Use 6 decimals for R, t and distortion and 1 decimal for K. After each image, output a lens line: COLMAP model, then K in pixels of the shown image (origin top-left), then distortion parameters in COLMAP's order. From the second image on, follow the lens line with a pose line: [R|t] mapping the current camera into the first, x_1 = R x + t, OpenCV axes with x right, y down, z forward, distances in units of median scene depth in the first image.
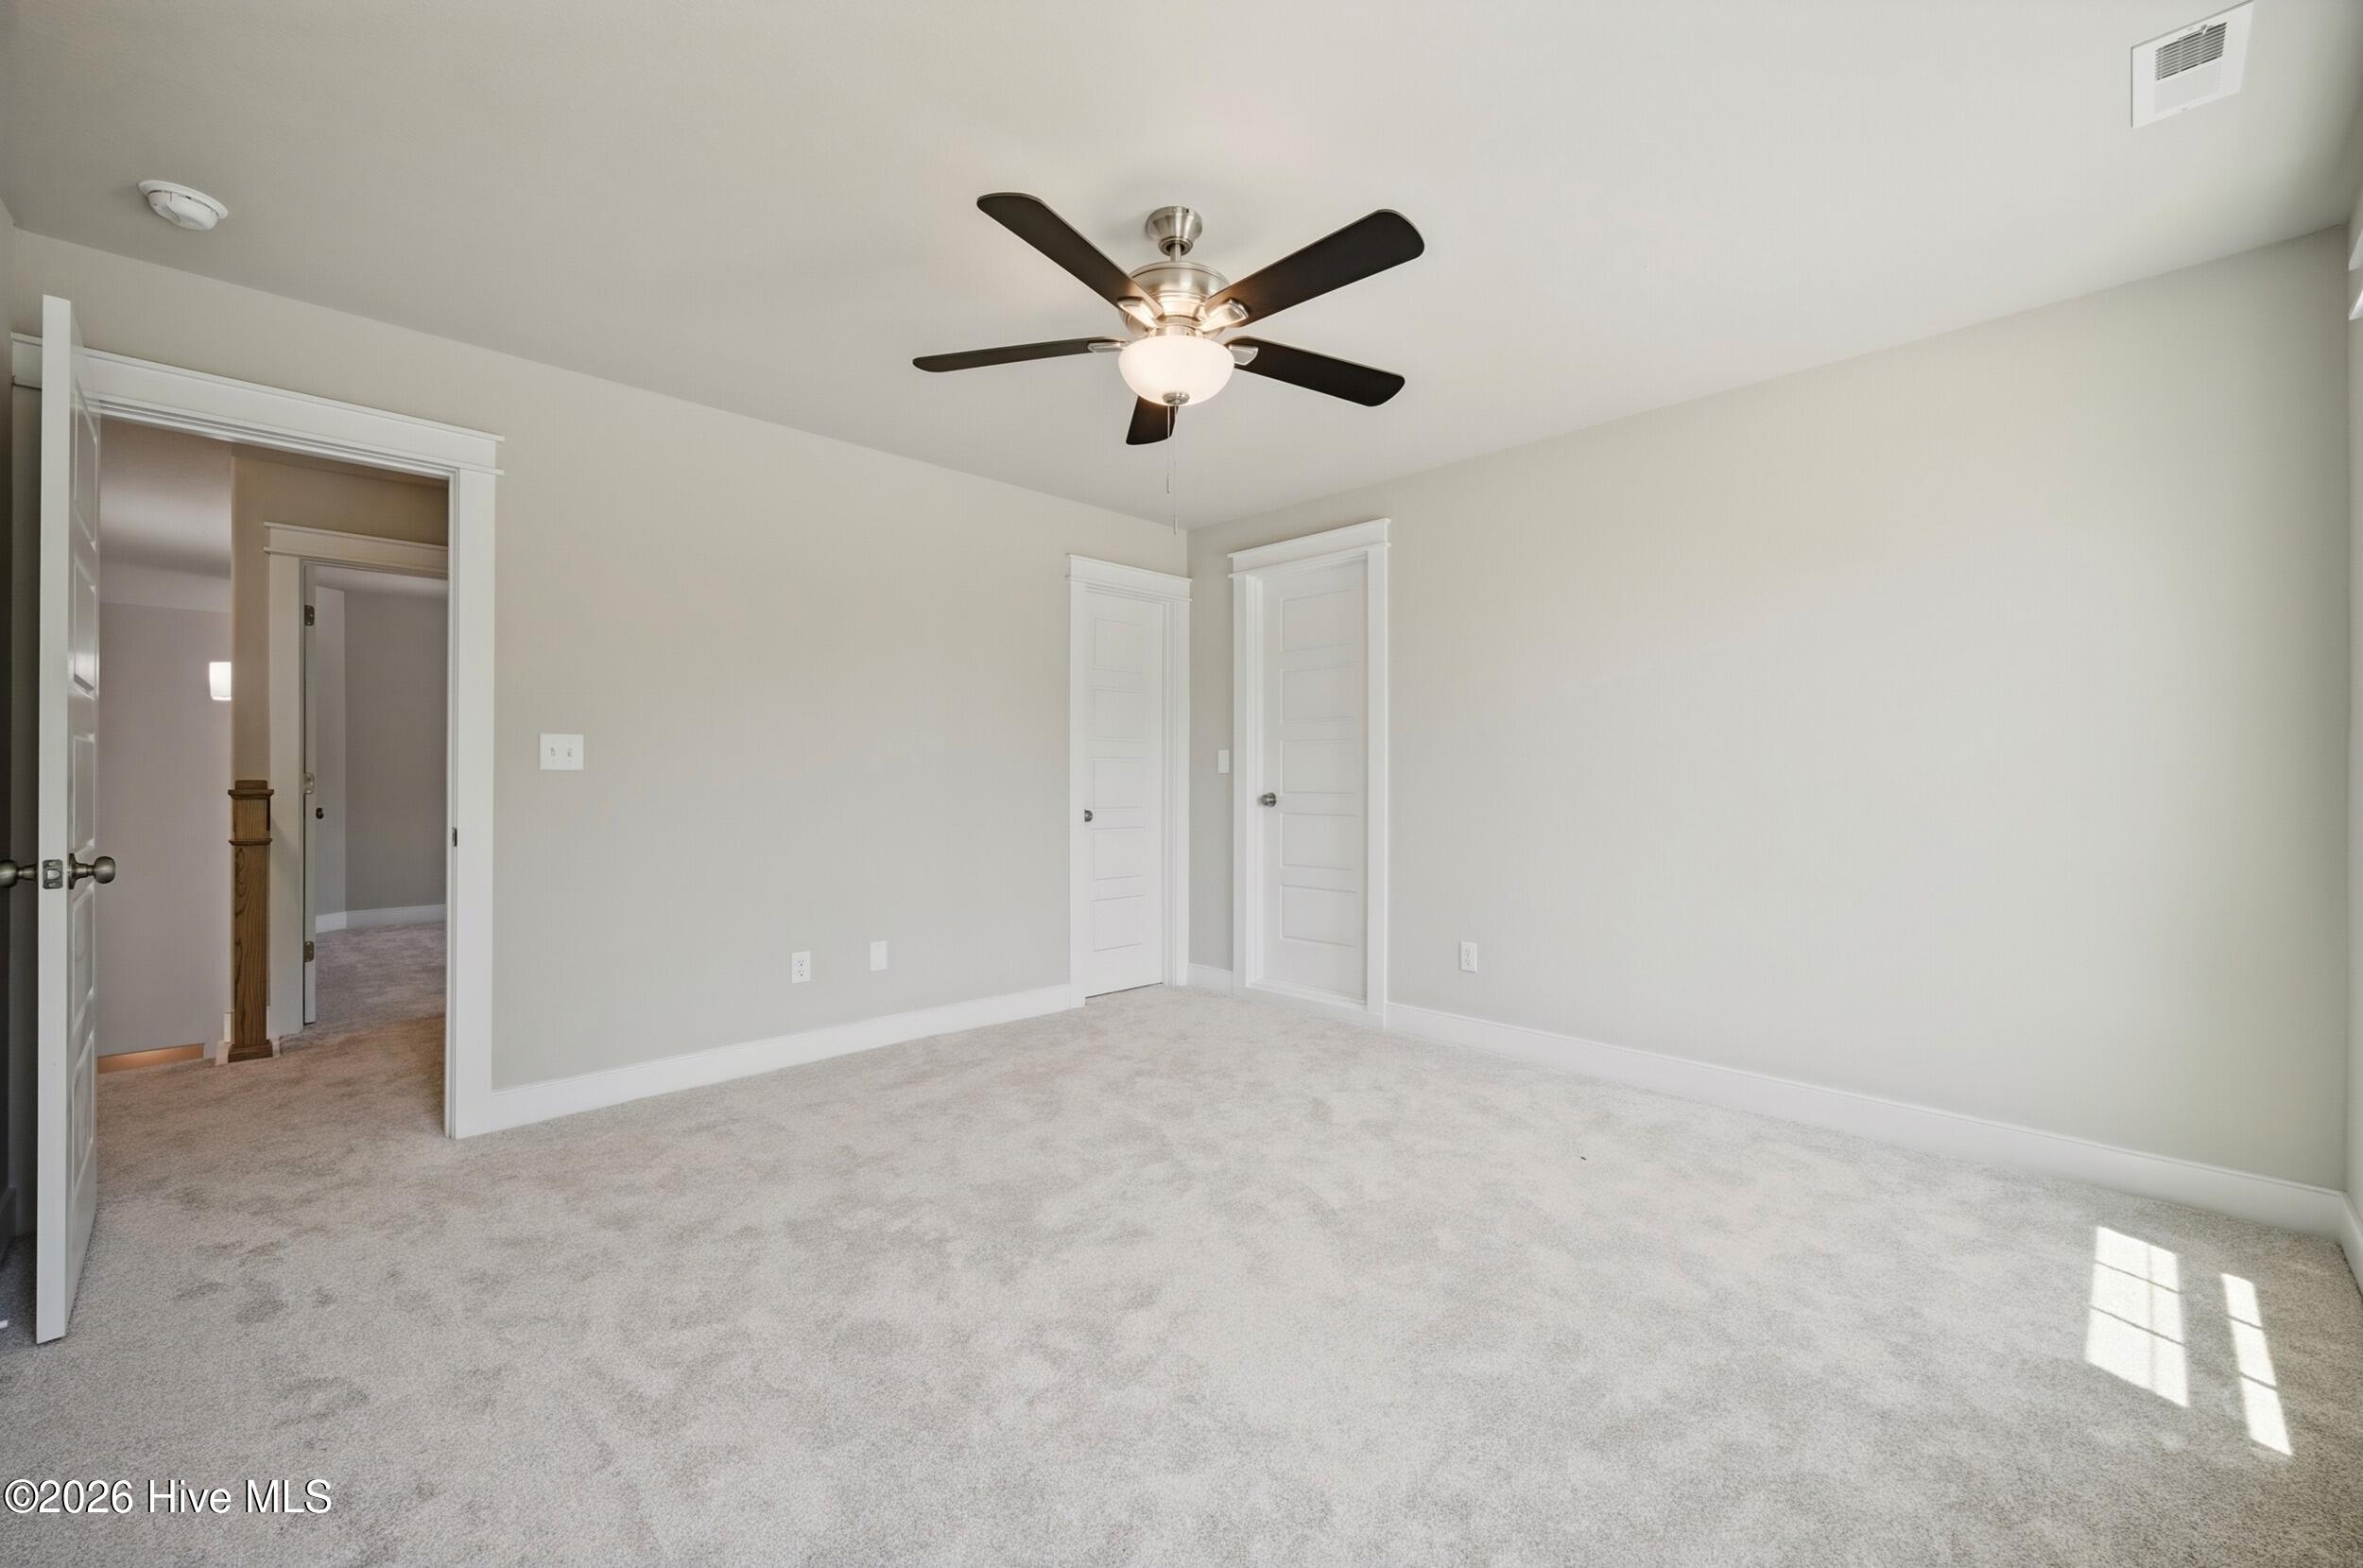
lens RADIAL K [[954.9, 0, 1176.4], [0, 954.9, 766.5], [0, 0, 1]] dist [0.000627, 0.000149]
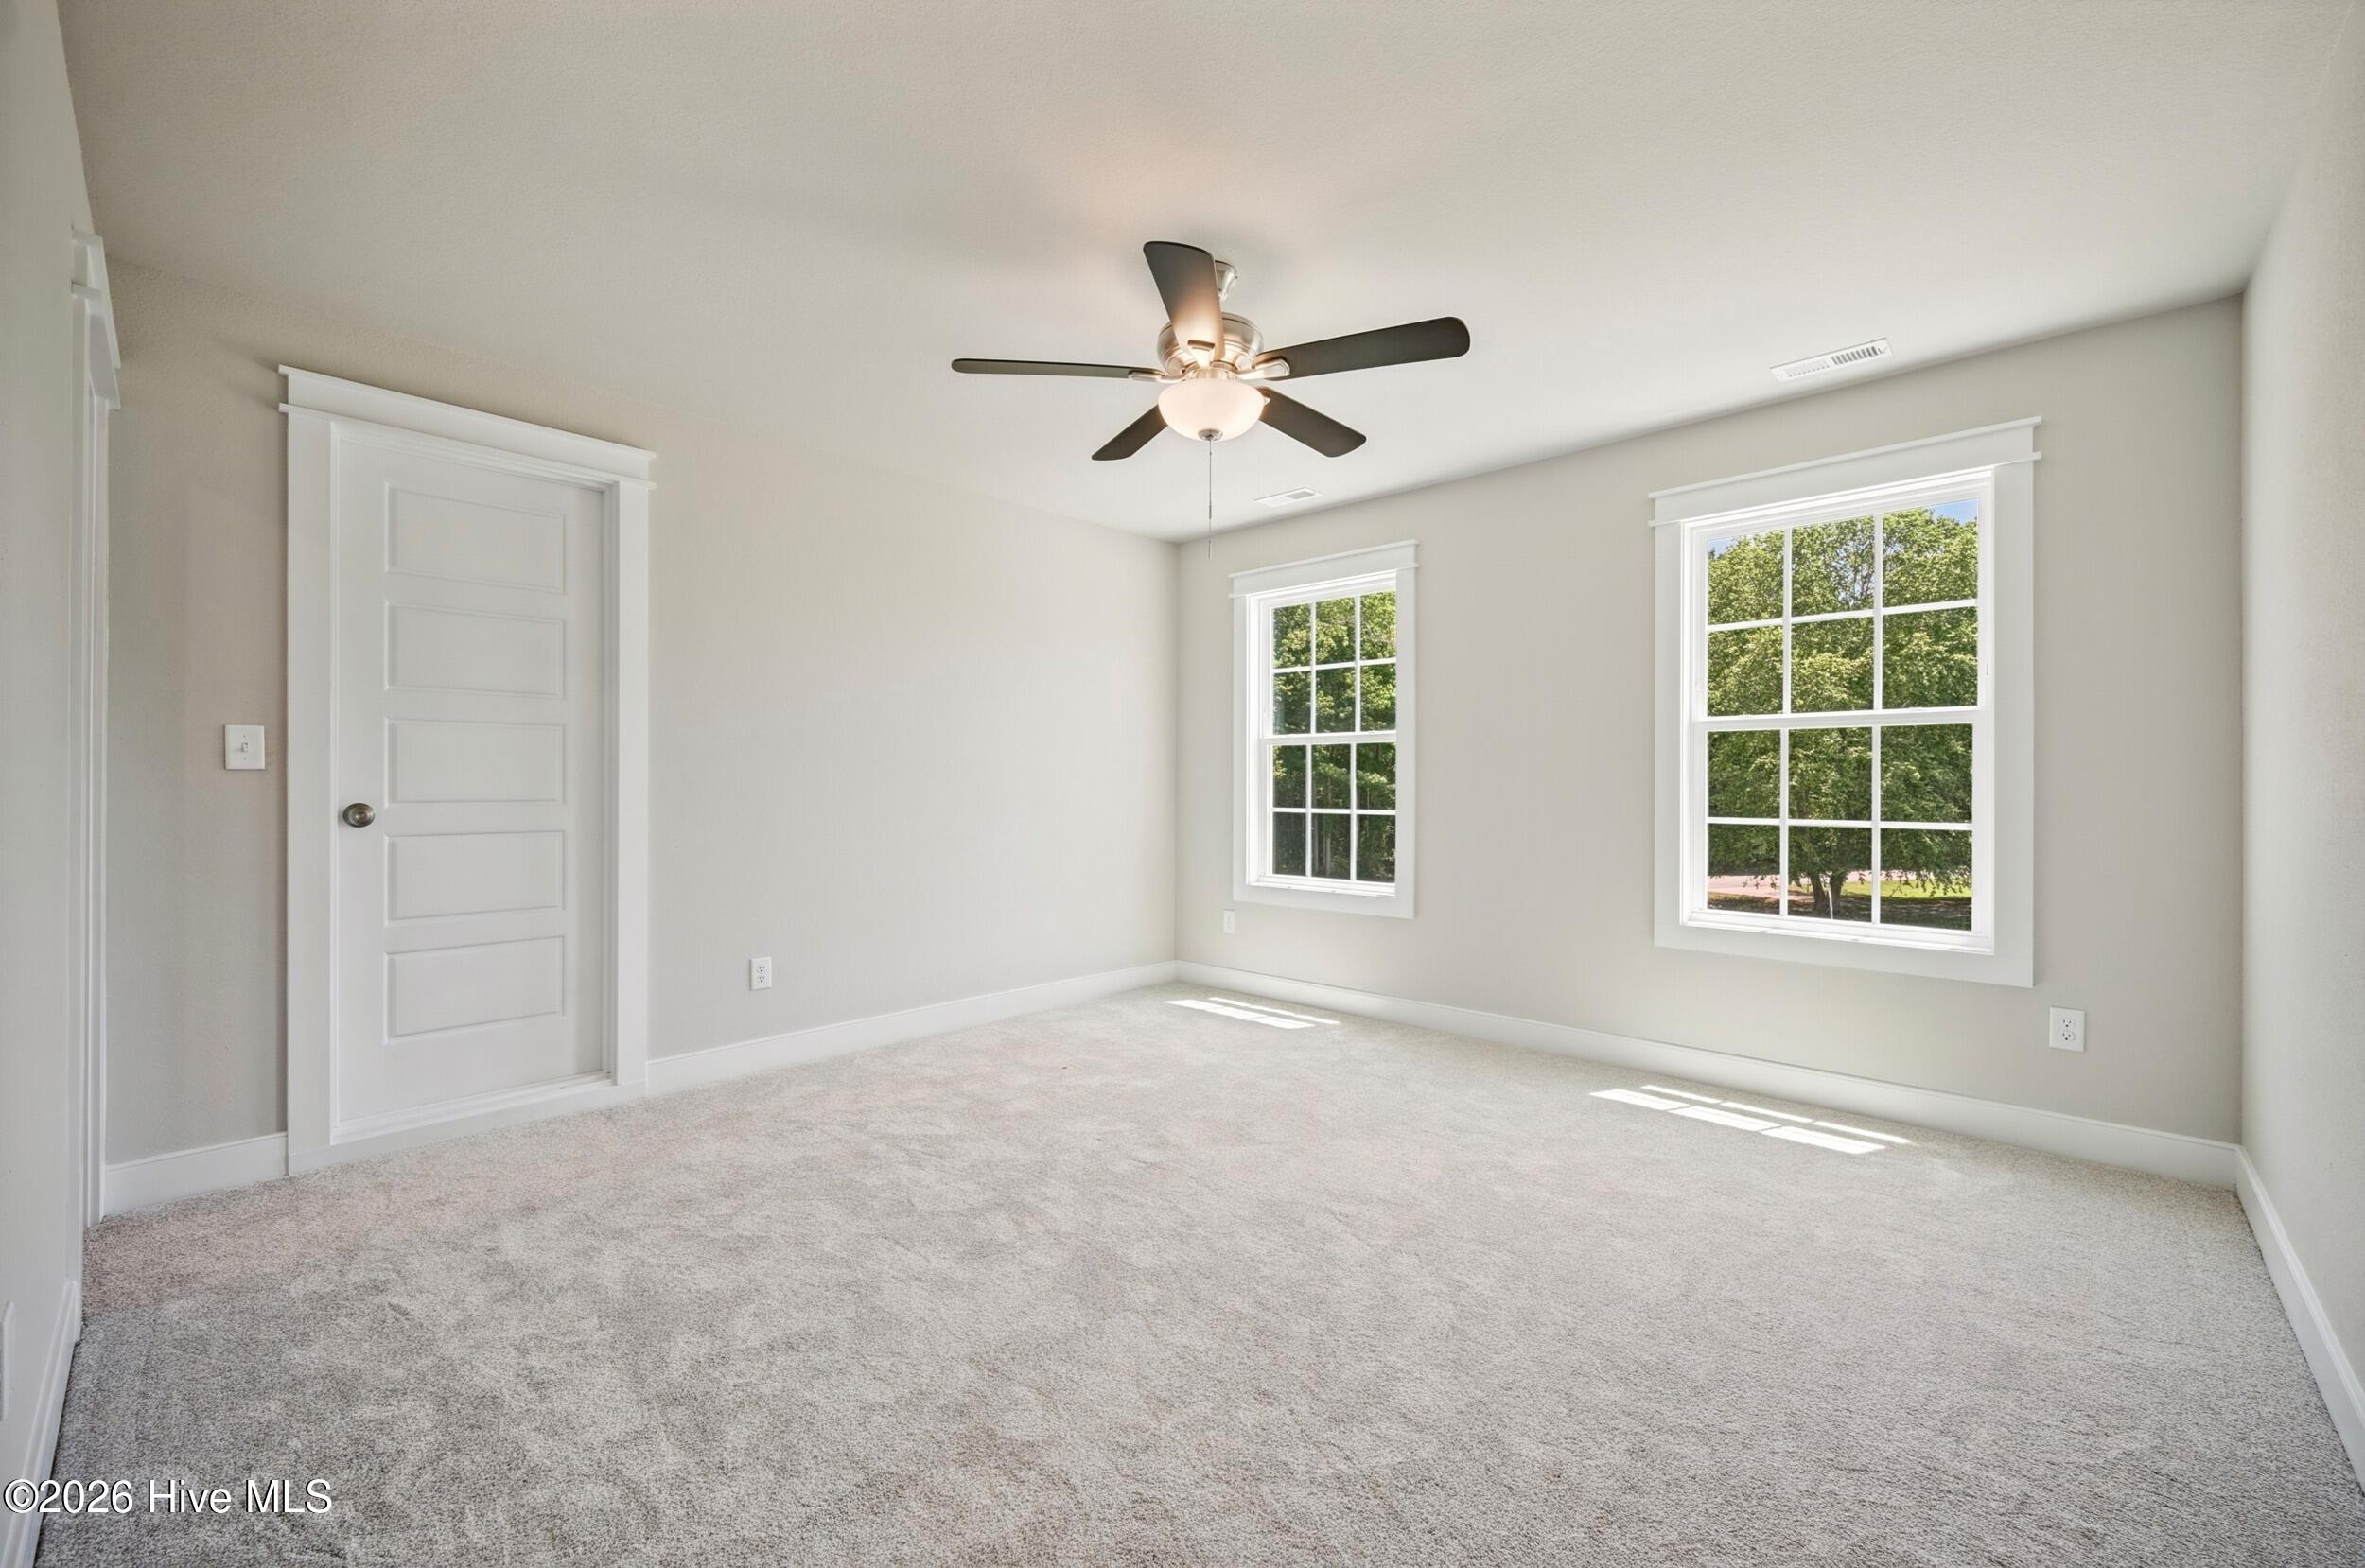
lens RADIAL K [[928.0, 0, 1182.5], [0, 928.0, 784.0], [0, 0, 1]] dist [-0.000597, 0.000001]
pose [[-0.036431, 0.006295, 0.999316, -0.565230], [-0.004015, 0.999971, -0.006446, 0.019666], [-0.999328, -0.004247, -0.036404, 0.586246]]
